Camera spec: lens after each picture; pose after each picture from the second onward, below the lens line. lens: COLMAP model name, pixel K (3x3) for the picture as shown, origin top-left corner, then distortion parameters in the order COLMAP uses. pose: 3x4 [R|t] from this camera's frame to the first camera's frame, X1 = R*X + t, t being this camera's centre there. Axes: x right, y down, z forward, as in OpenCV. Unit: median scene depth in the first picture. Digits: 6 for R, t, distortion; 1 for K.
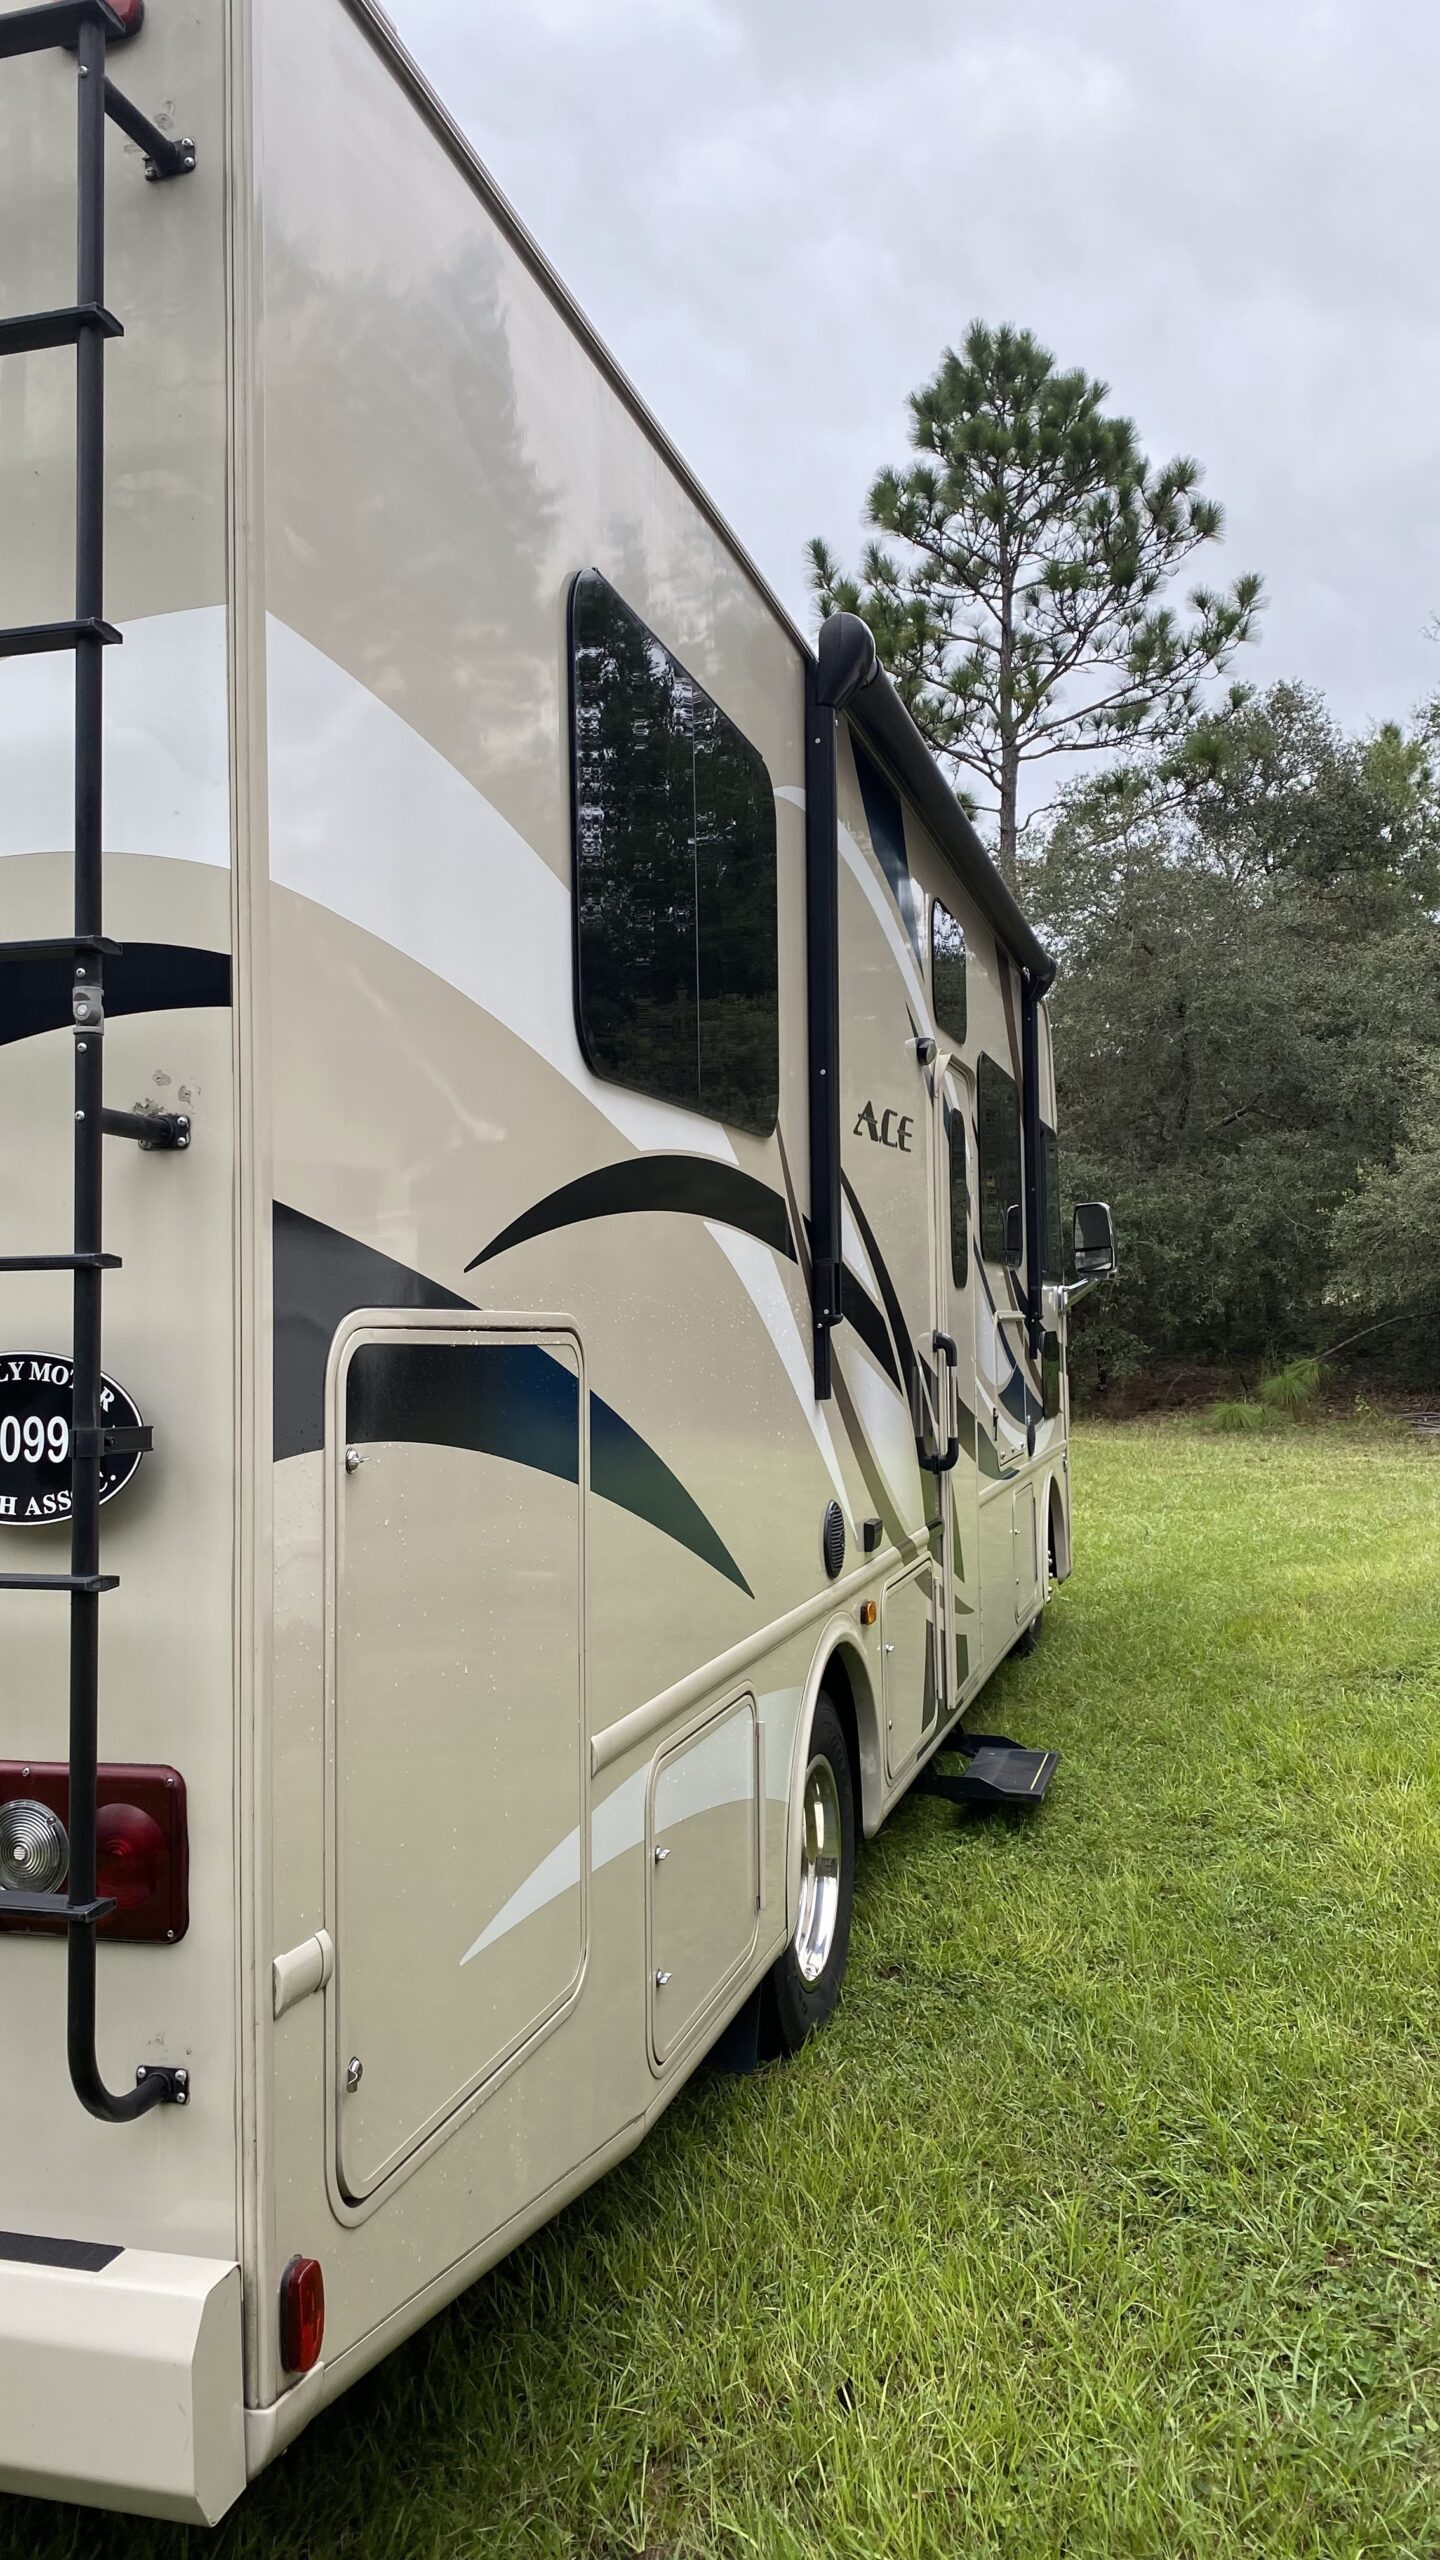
lens RADIAL K [[1932.9, 0, 700.8], [0, 1932.9, 1250.0], [0, 0, 1]] dist [0.123020, -0.230930]
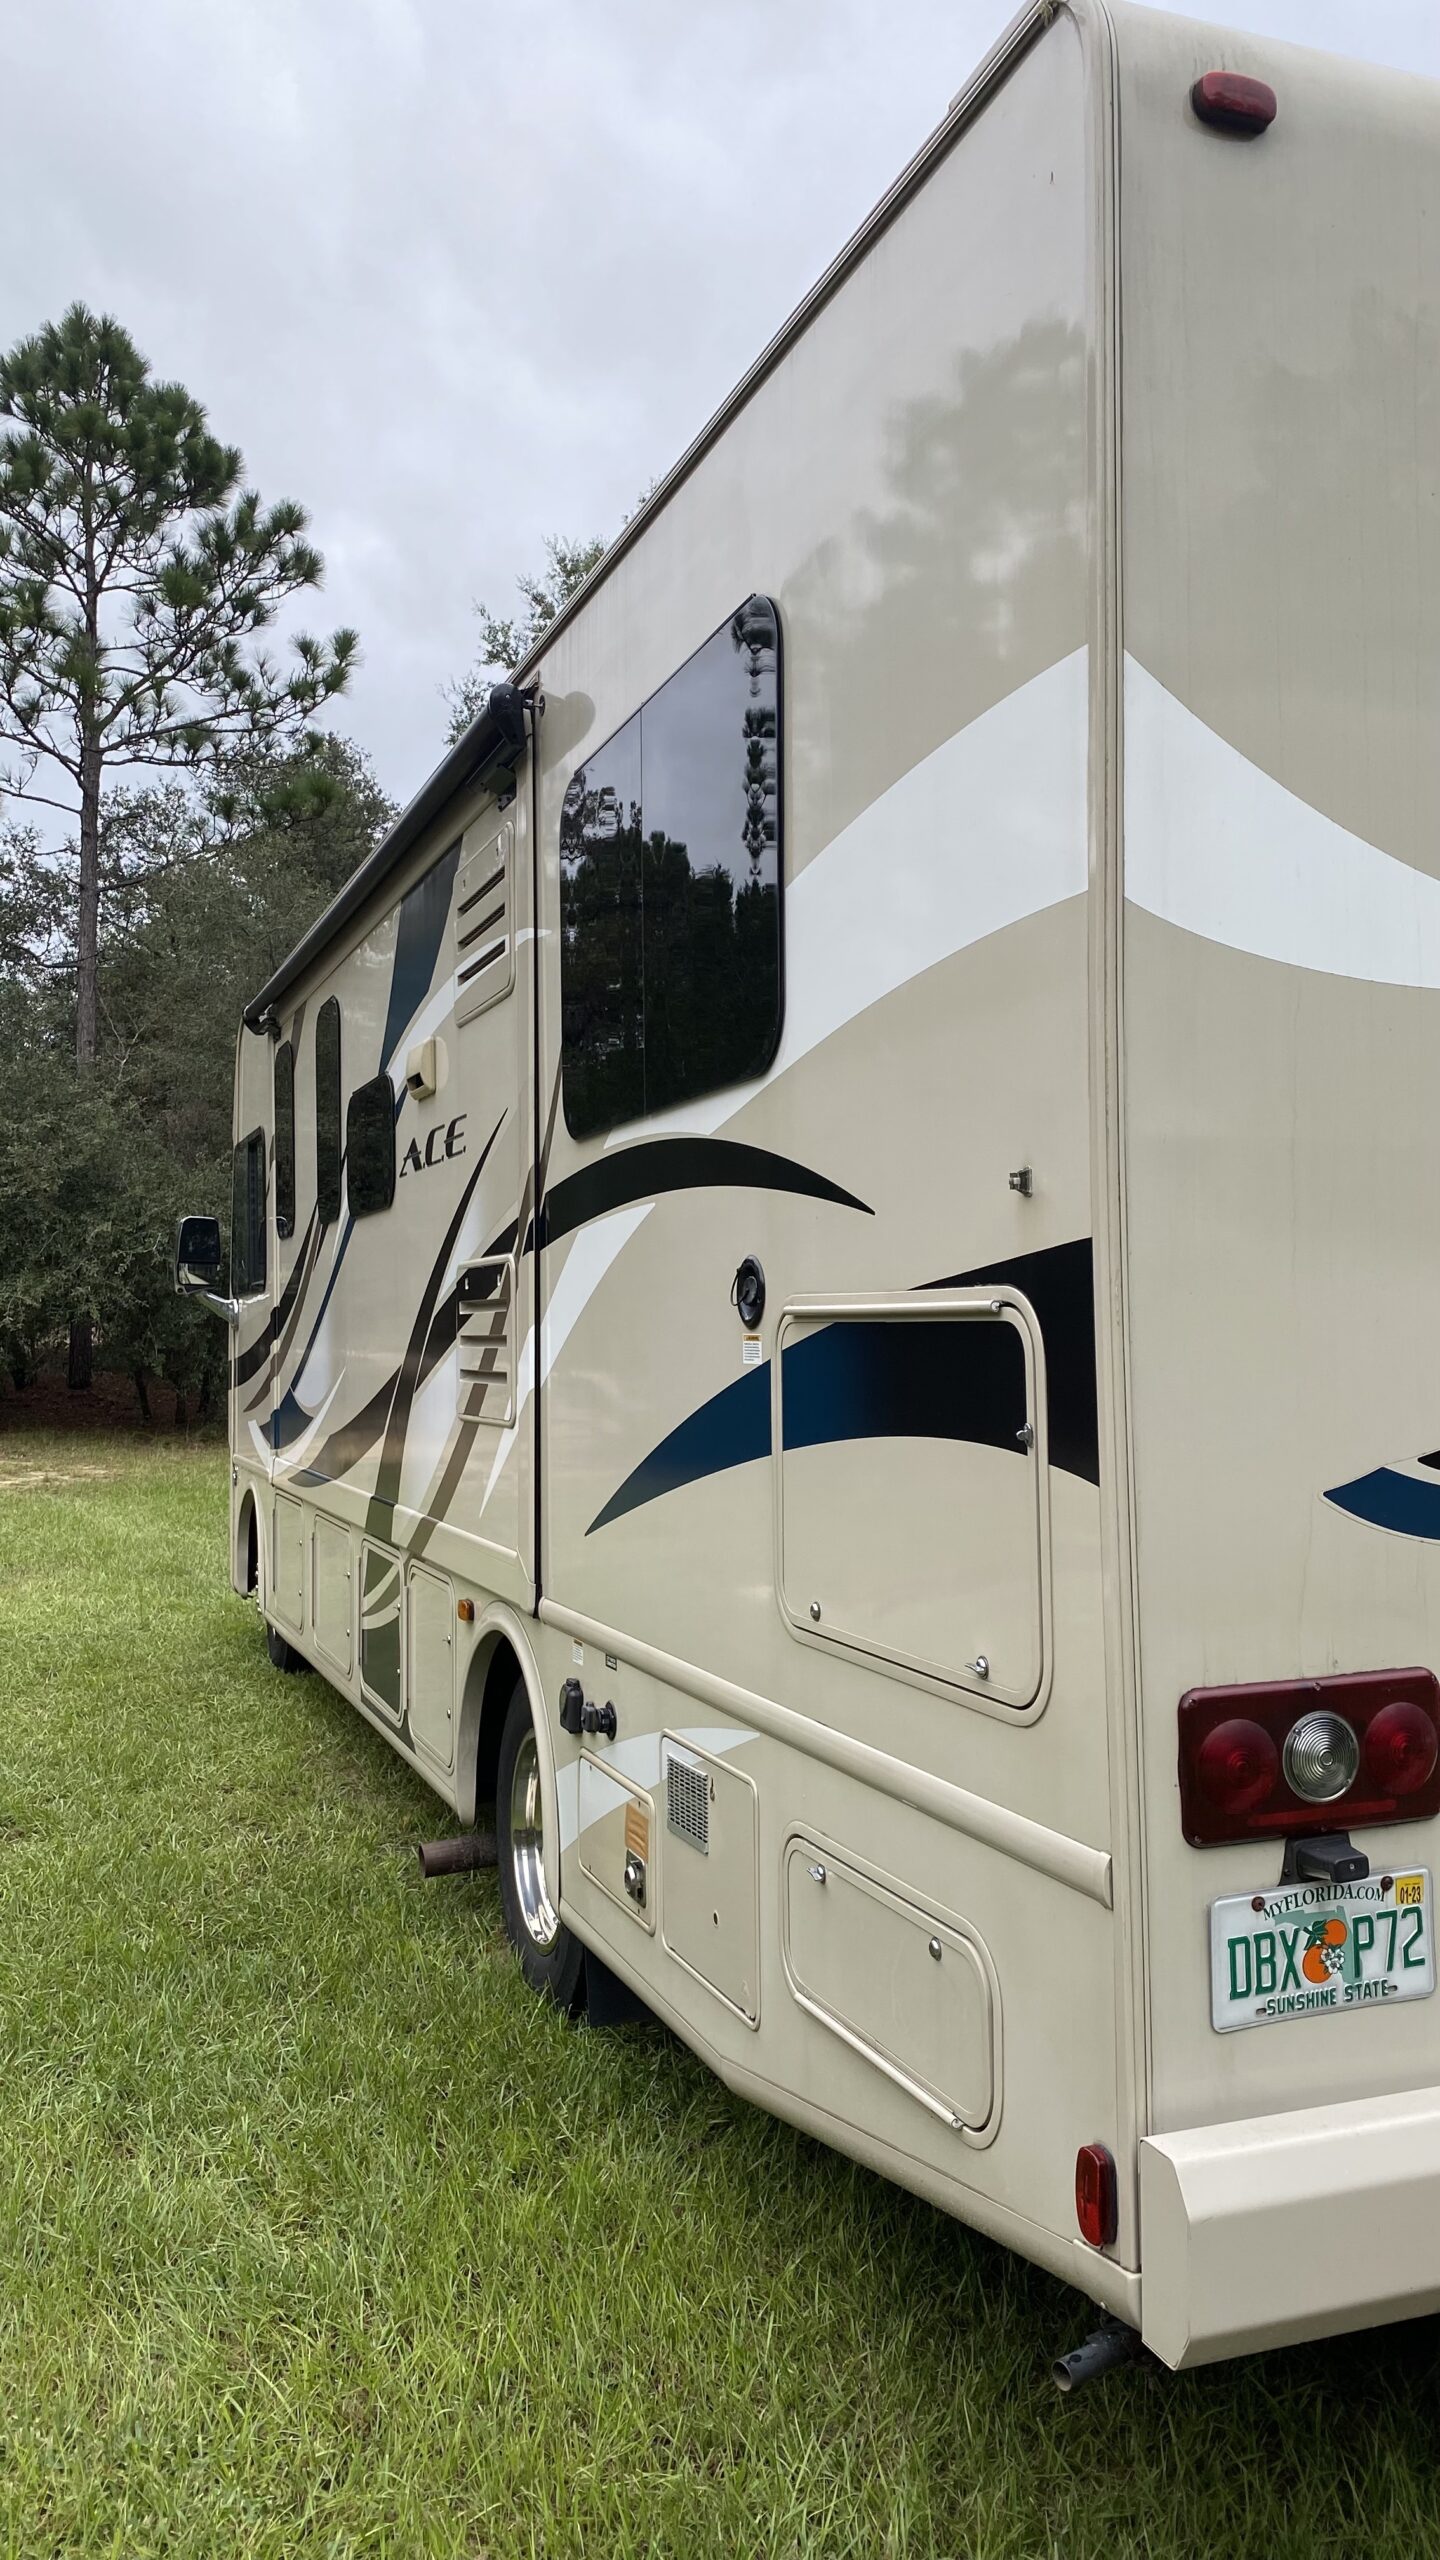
lens RADIAL K [[1954.6, 0, 720.0], [0, 1954.6, 1280.0], [0, 0, 1]] dist [0.123225, -0.301350]
pose [[0.795378, 0.019348, 0.605804, -0.184748], [-0.017093, 0.999809, -0.009490, 0.006052], [-0.605872, -0.002807, 0.795557, 0.046082]]
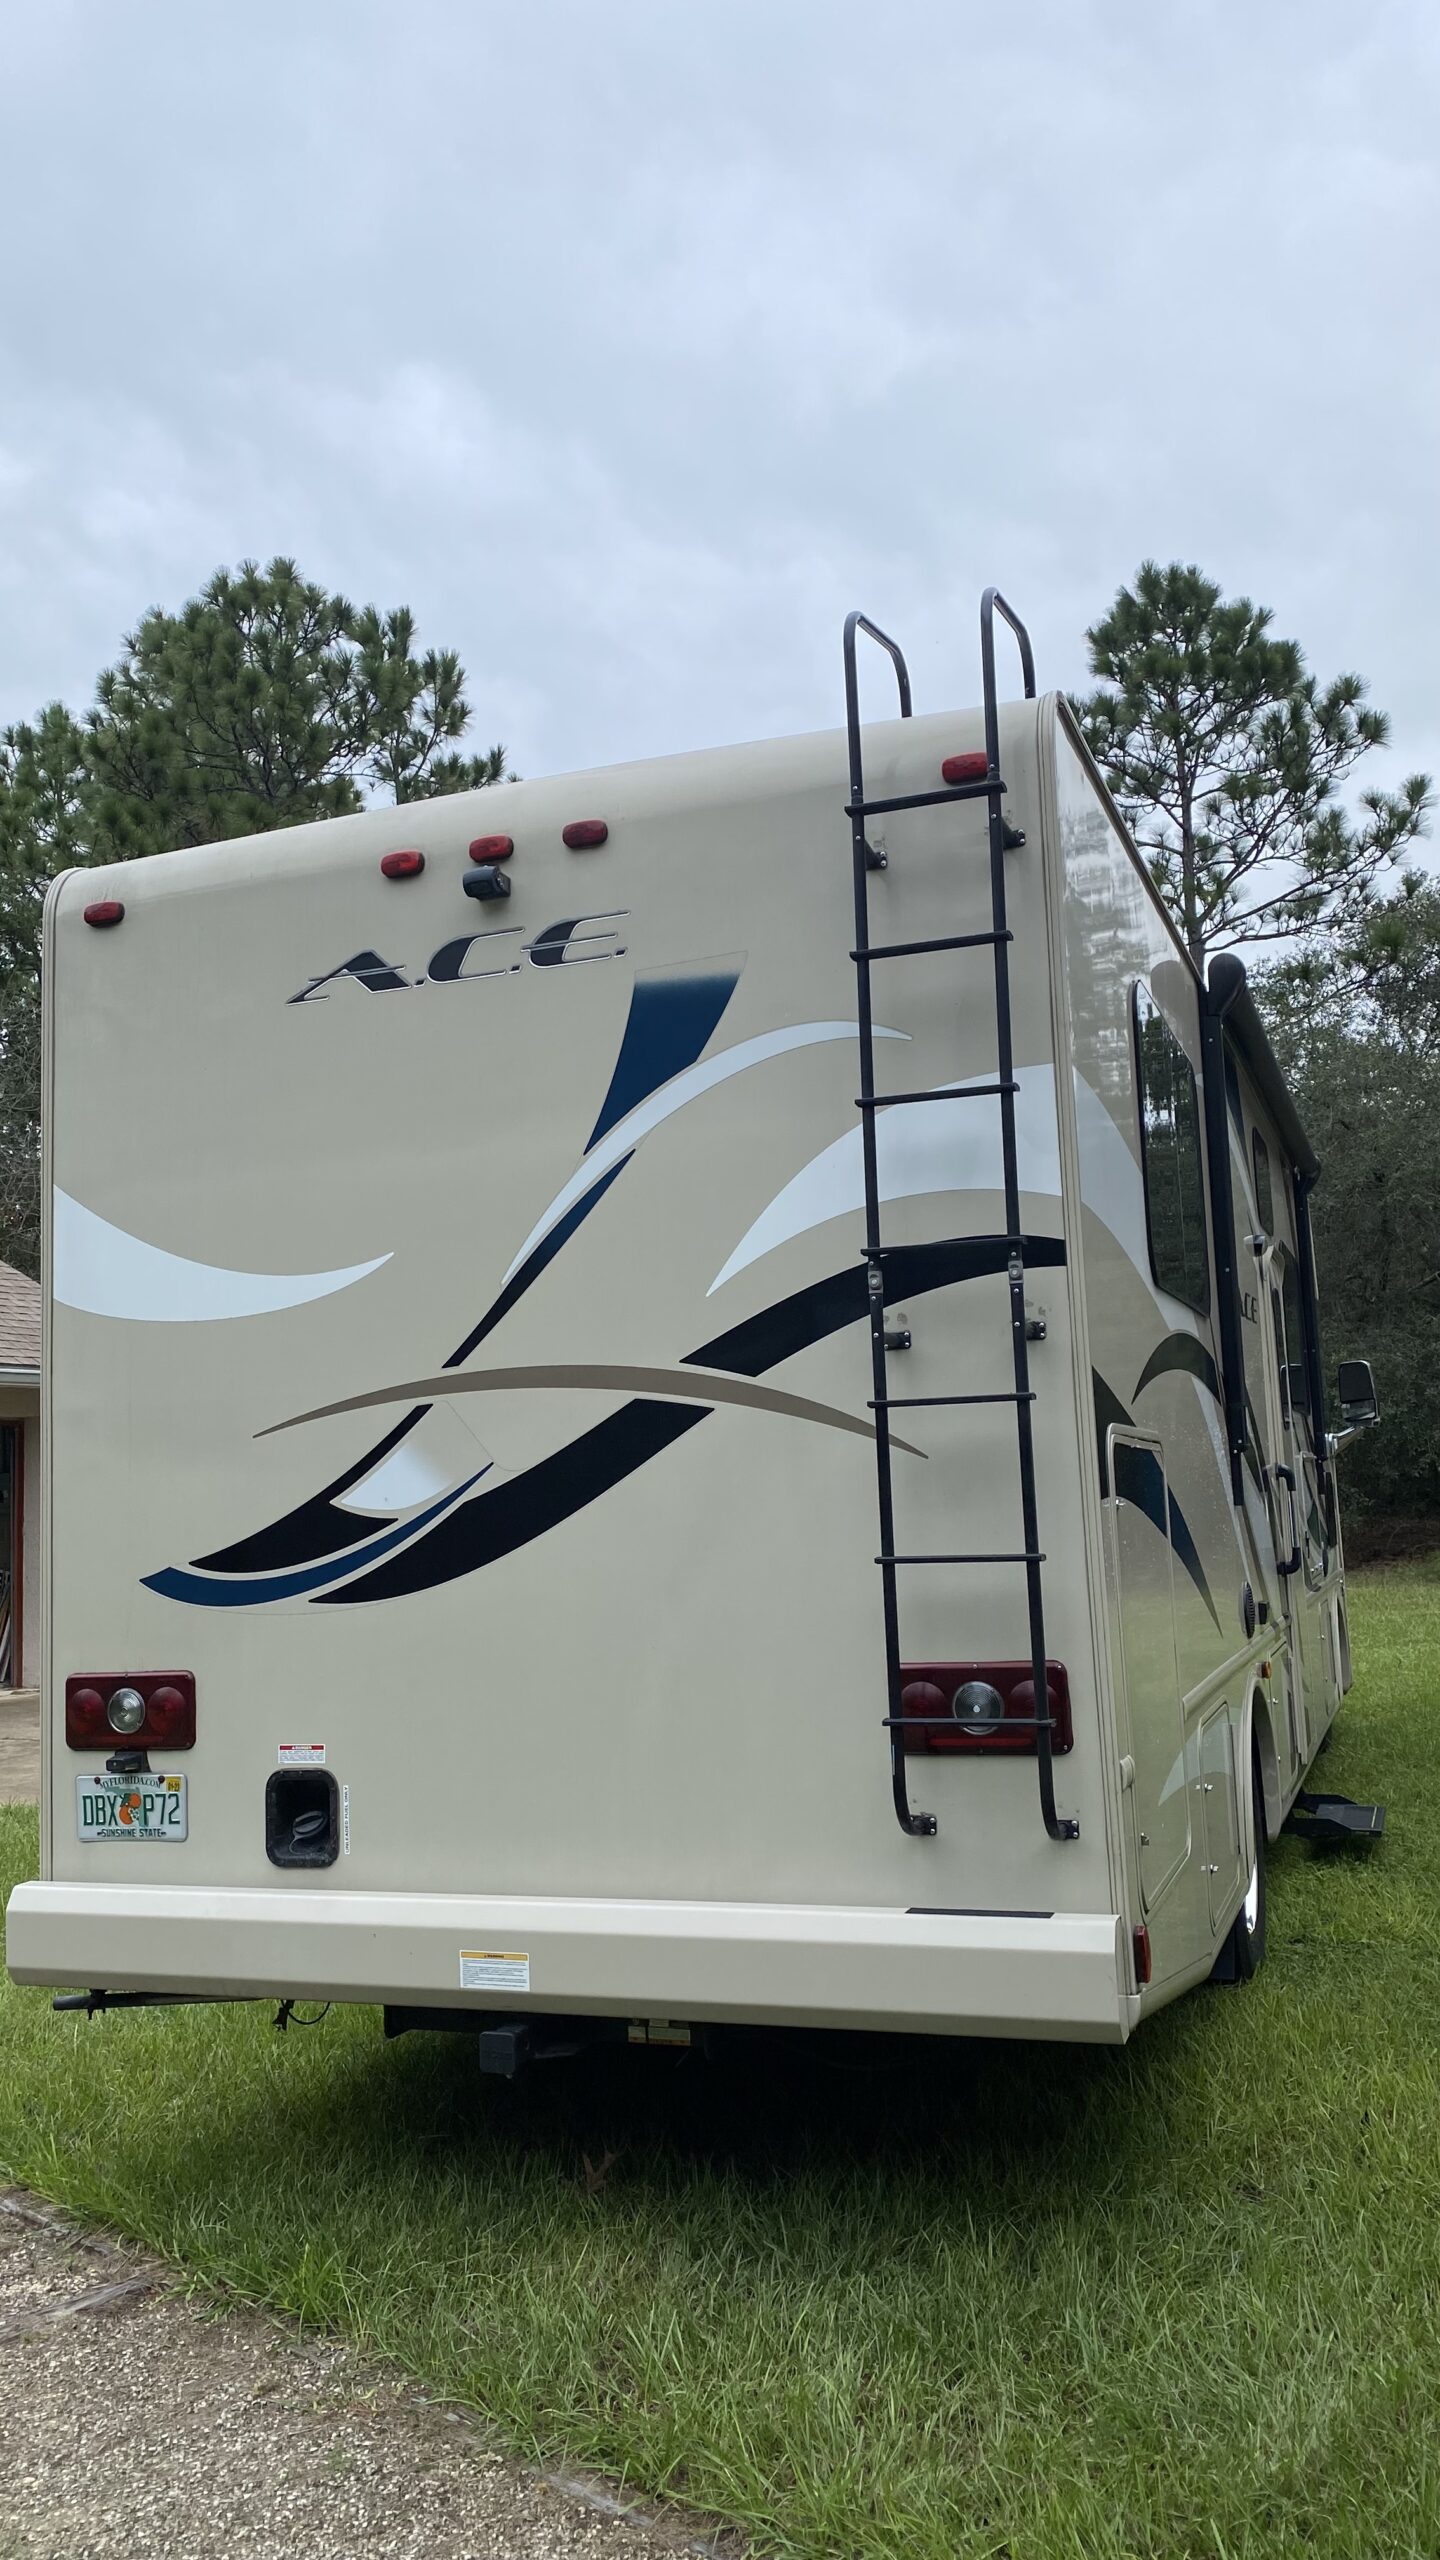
lens RADIAL K [[1954.6, 0, 720.0], [0, 1954.6, 1280.0], [0, 0, 1]] dist [0.123225, -0.301350]
pose [[0.997207, -0.035636, -0.065634, -0.038482], [0.030560, 0.996580, -0.076777, 0.002466], [0.068146, 0.074557, 0.994886, -0.080789]]
